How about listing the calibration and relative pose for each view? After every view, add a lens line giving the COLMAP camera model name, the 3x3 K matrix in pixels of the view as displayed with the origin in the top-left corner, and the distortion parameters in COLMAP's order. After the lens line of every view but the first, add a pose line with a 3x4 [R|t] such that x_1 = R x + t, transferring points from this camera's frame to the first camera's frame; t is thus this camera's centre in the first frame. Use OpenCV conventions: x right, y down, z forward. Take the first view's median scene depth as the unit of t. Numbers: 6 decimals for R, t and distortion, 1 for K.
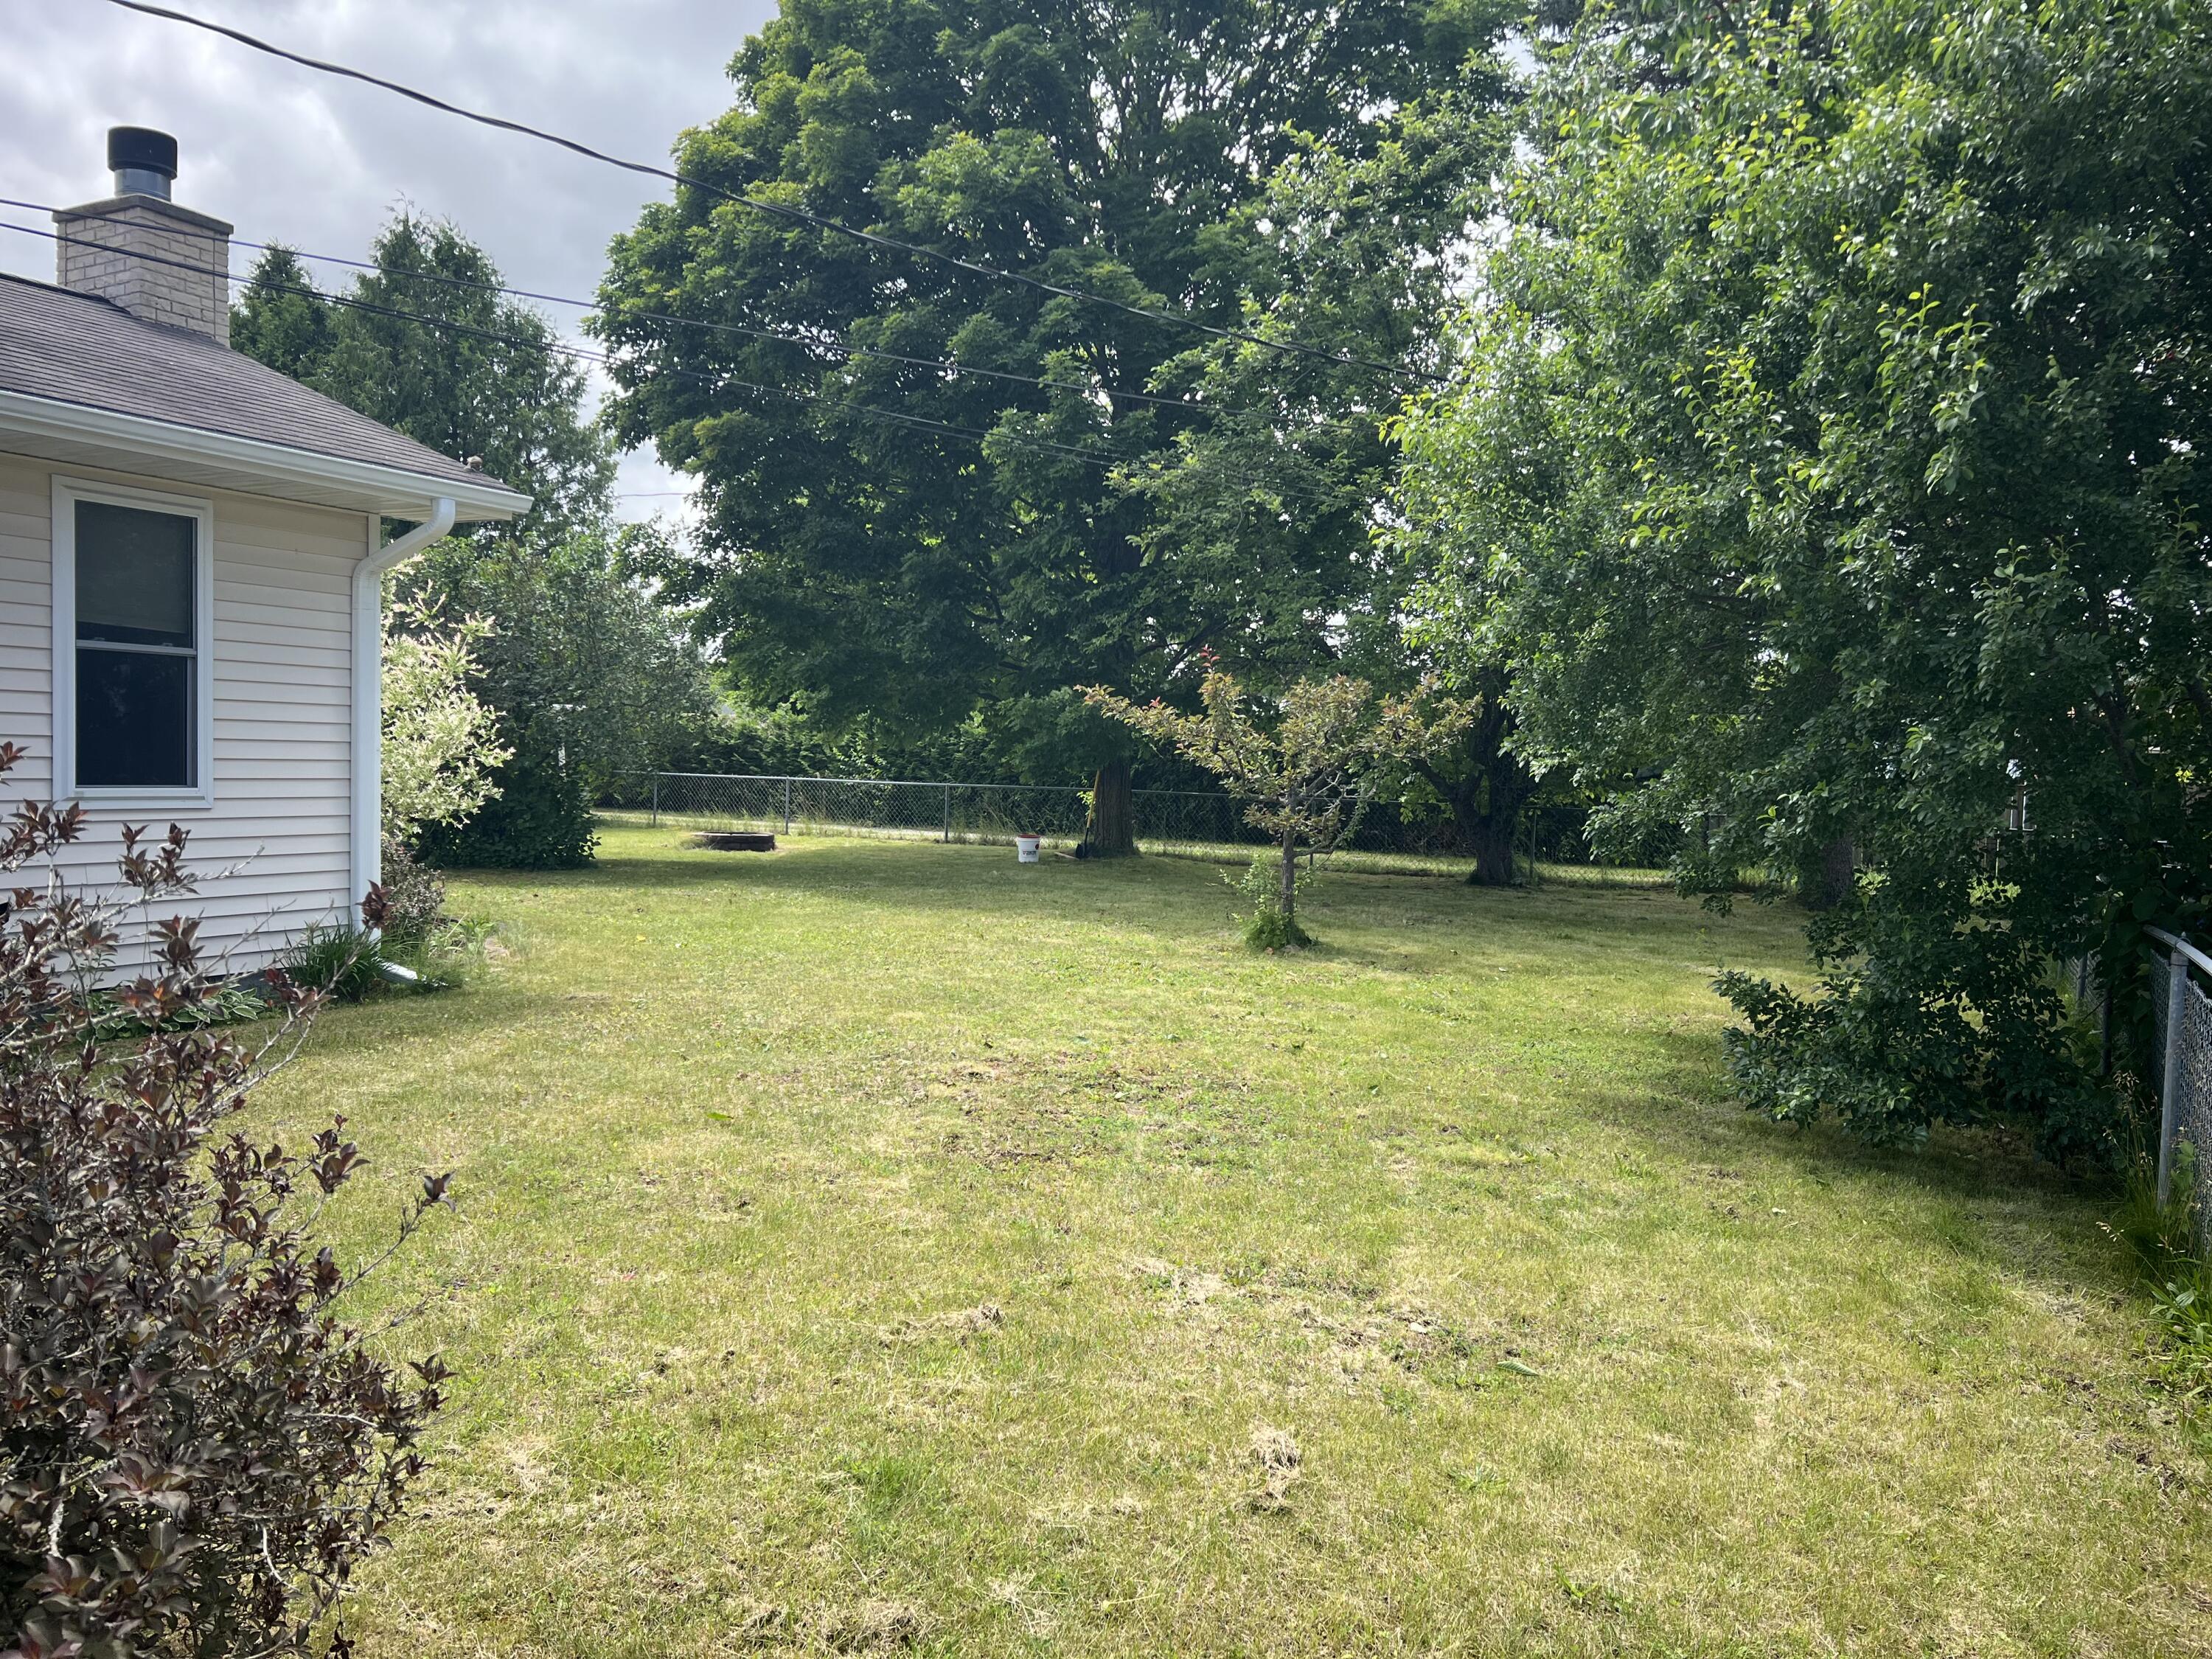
lens RADIAL K [[1706.9, 0, 1106.0], [0, 1706.9, 829.5], [0, 0, 1]] dist [0.036728, 0.001154]
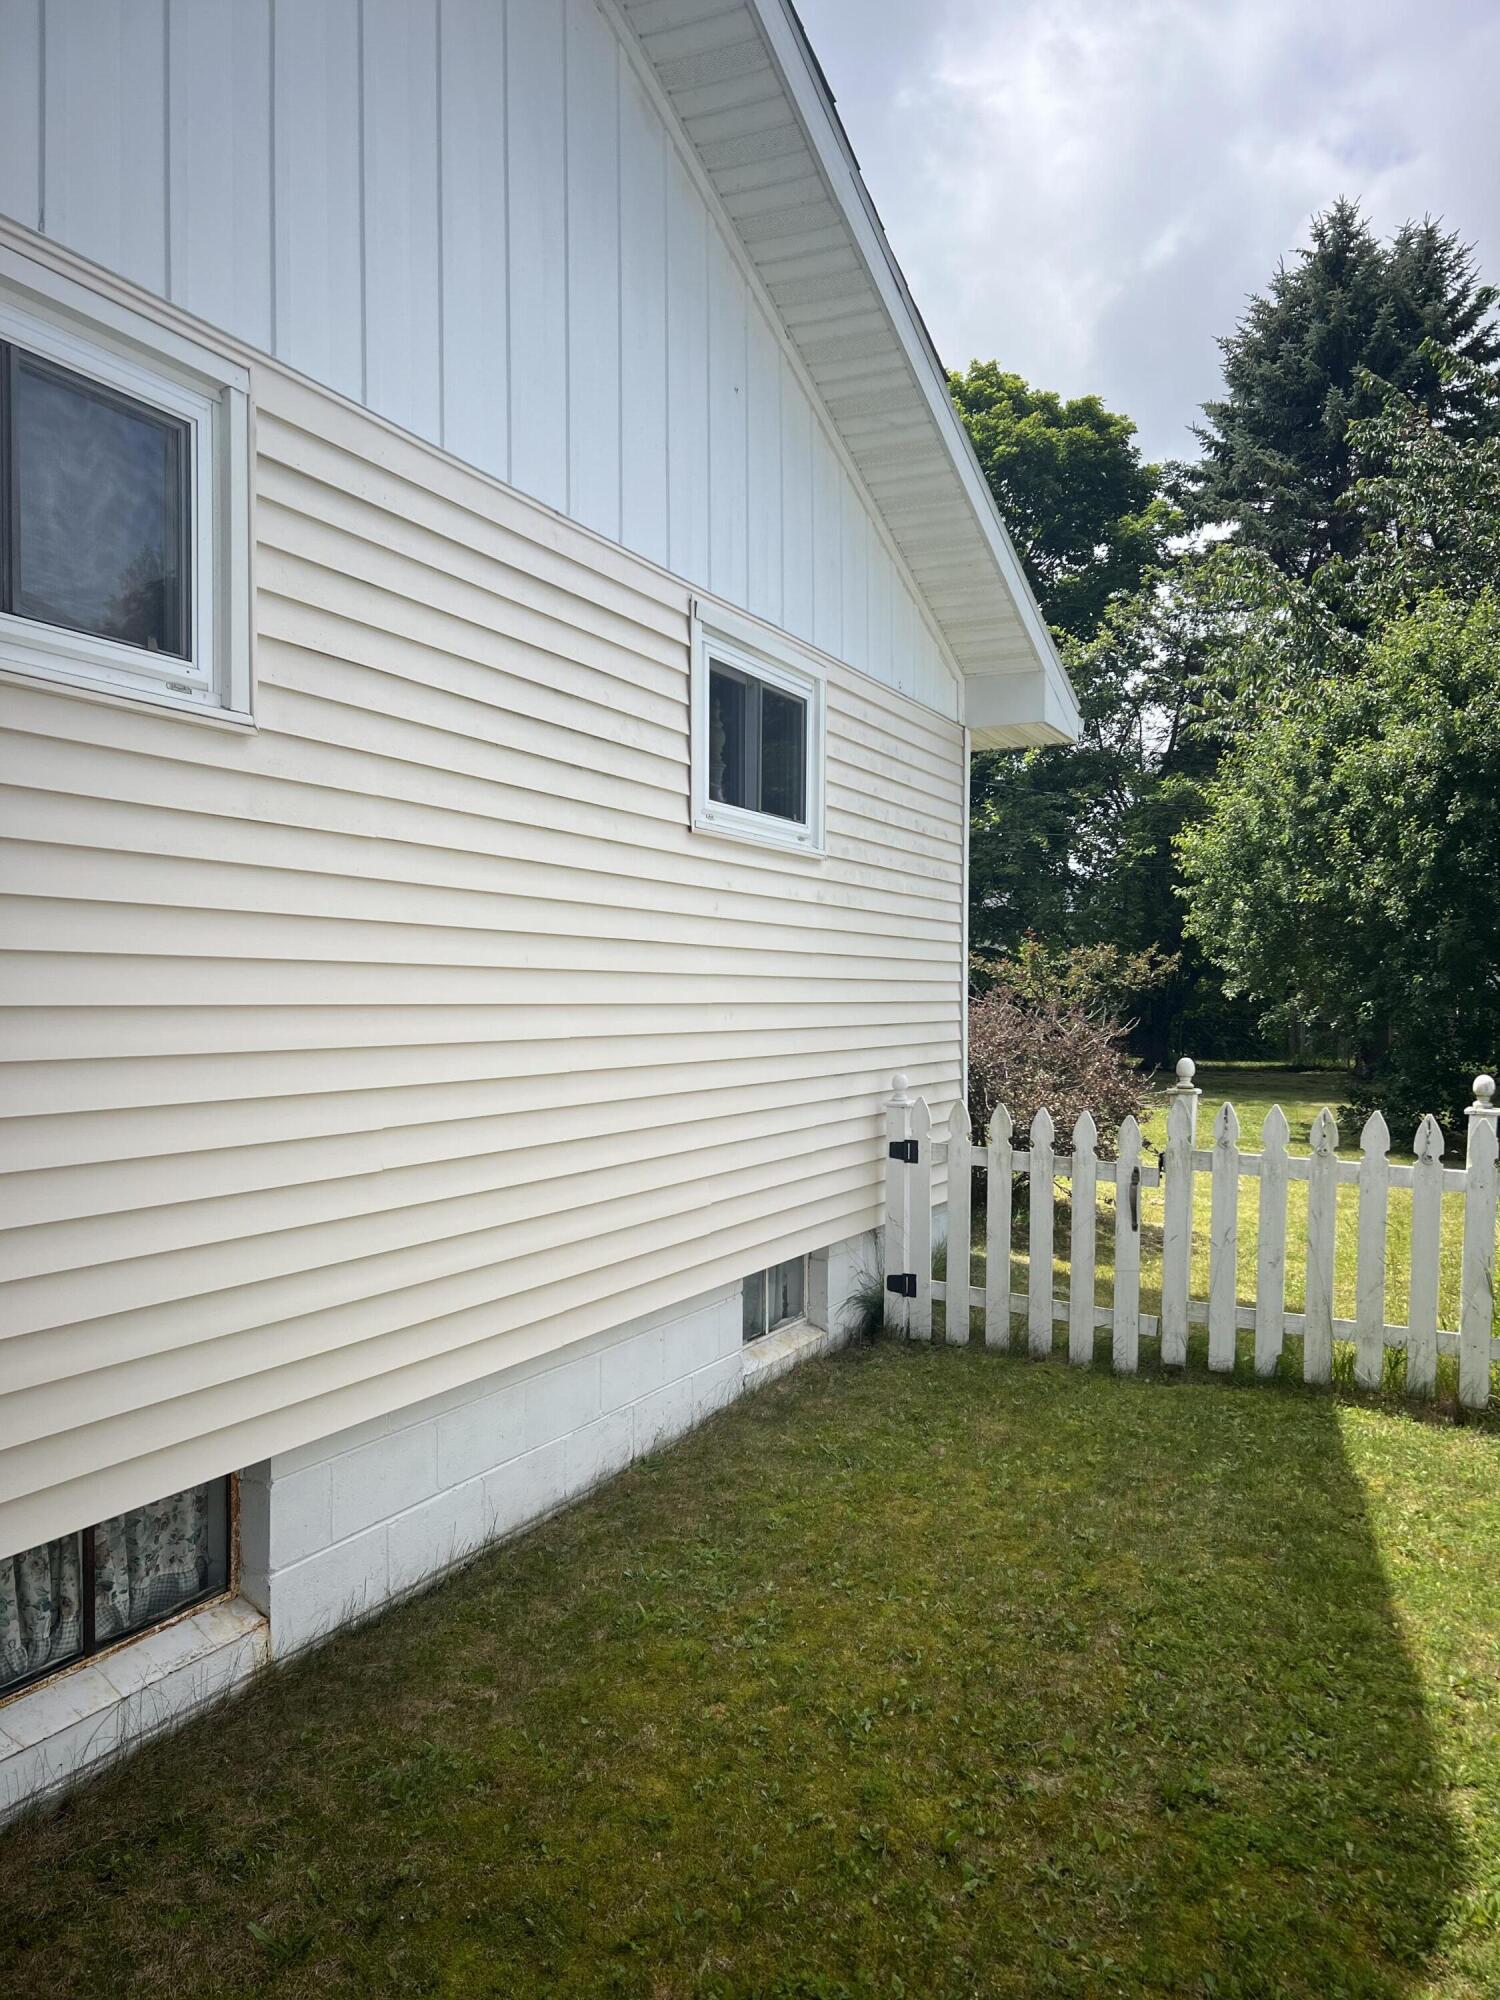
lens RADIAL K [[1543.3, 0, 750.0], [0, 1543.3, 1000.0], [0, 0, 1]] dist [0.036728, 0.001154]
pose [[0.999687, -0.009566, 0.023105, -0.545942], [0.010372, 0.999333, -0.035020, 0.045434], [-0.022755, 0.035249, 0.999119, -1.222663]]
